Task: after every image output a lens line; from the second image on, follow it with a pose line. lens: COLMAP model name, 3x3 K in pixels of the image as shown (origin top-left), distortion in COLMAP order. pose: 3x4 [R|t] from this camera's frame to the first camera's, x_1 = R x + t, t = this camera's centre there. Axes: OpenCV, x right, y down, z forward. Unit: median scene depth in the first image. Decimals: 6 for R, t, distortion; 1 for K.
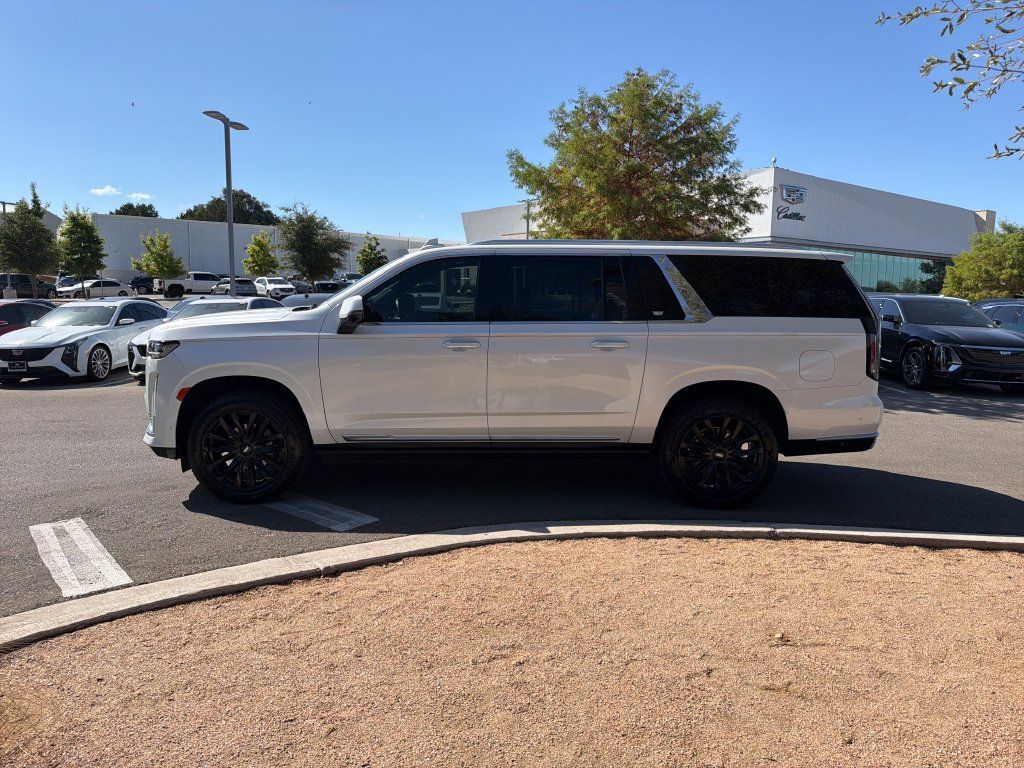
lens RADIAL K [[712.6, 0, 510.5], [0, 712.6, 377.7], [0, 0, 1]] dist [0.096518, -0.137355]
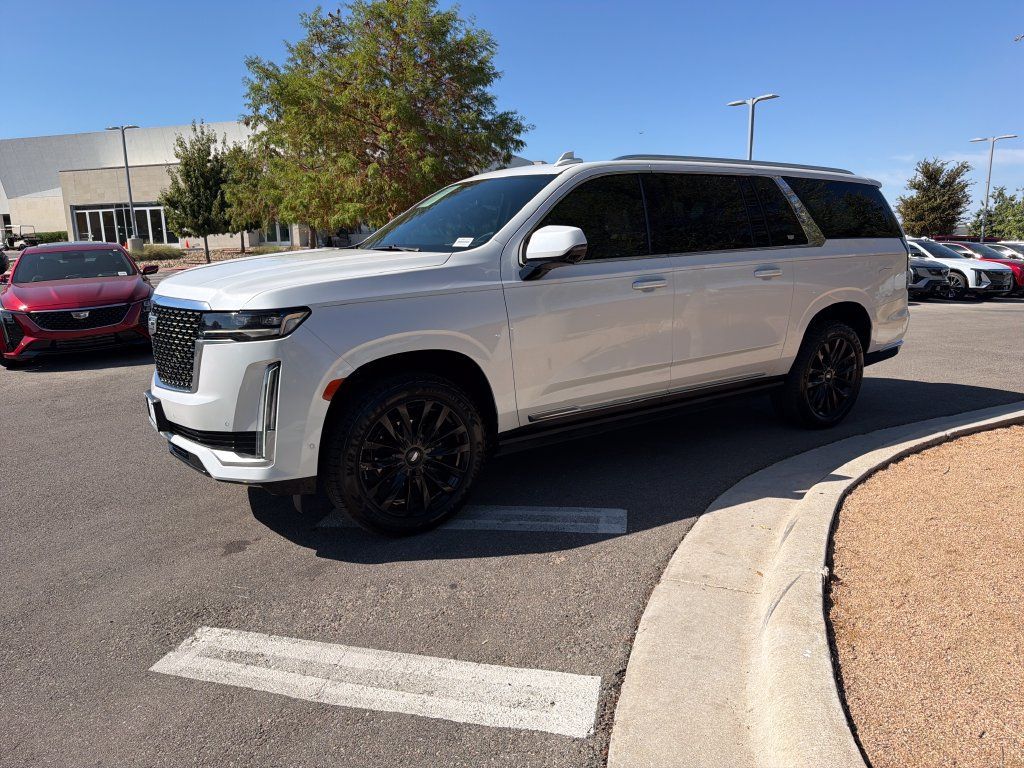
lens RADIAL K [[719.6, 0, 506.6], [0, 719.6, 380.4], [0, 0, 1]] dist [0.090829, -0.154855]
pose [[0.834295, -0.132879, 0.535066, -0.652757], [0.093279, 0.990550, 0.100551, -0.034157], [-0.543371, -0.033978, 0.838805, 0.376960]]
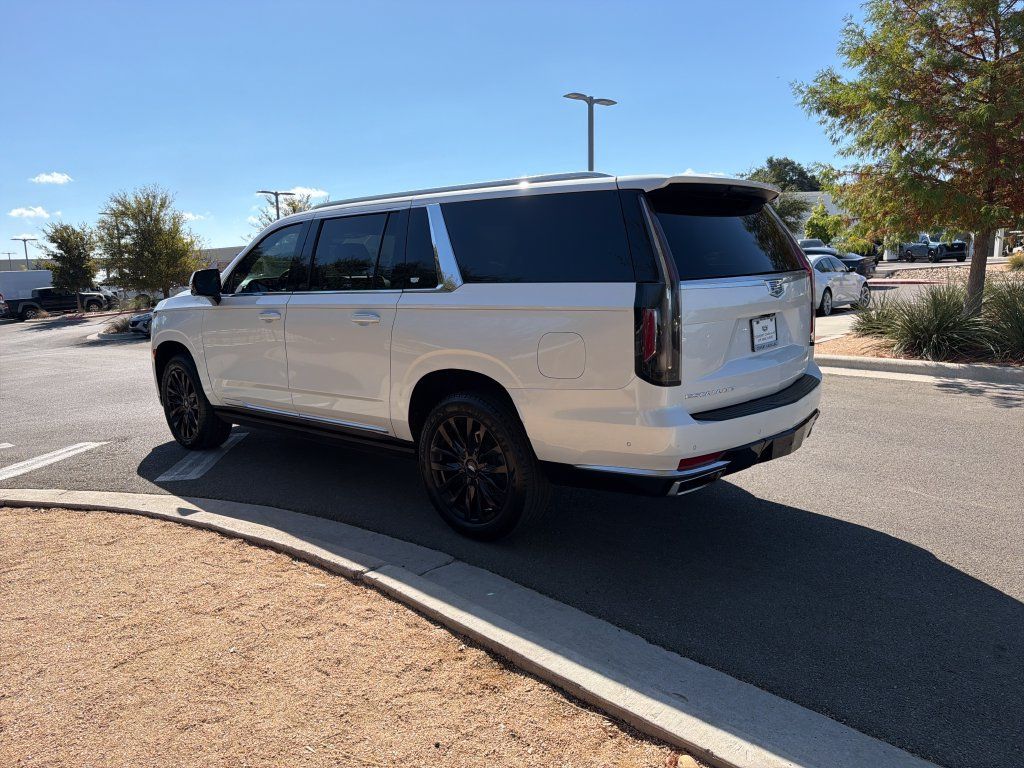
lens RADIAL K [[719.6, 0, 506.6], [0, 719.6, 380.4], [0, 0, 1]] dist [0.090829, -0.154855]
pose [[0.744023, 0.069555, -0.664524, 0.815496], [-0.041730, 0.997463, 0.057681, -0.029051], [0.666849, -0.015185, 0.745038, 0.464123]]
